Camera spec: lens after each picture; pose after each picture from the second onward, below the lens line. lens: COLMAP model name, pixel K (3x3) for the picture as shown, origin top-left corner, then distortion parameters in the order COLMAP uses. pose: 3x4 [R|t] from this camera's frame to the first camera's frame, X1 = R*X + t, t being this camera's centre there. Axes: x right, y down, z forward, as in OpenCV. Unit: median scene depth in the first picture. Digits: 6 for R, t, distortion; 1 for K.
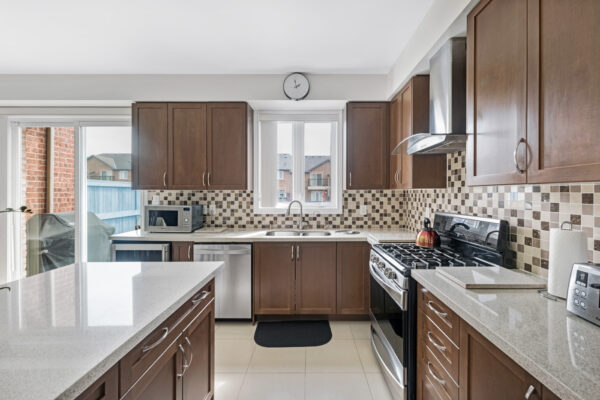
lens RADIAL K [[251.5, 0, 309.8], [0, 251.5, 194.0], [0, 0, 1]] dist [-0.002833, 0.000575]
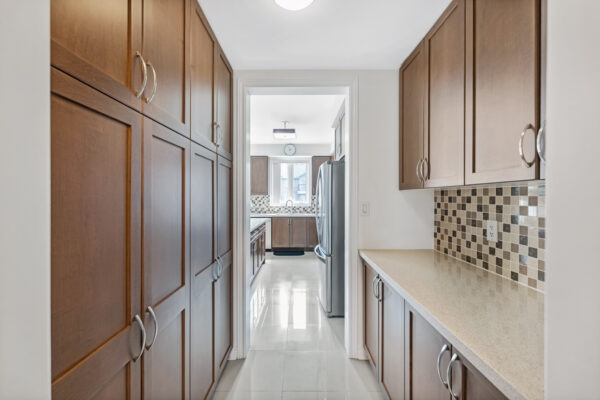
lens RADIAL K [[251.5, 0, 302.6], [0, 251.5, 199.4], [0, 0, 1]] dist [-0.002833, 0.000575]
pose [[0.999945, 0.001645, 0.010370, 0.033599], [-0.001690, 0.999989, 0.004324, 0.010635], [-0.010362, -0.004342, 0.999937, -1.143826]]
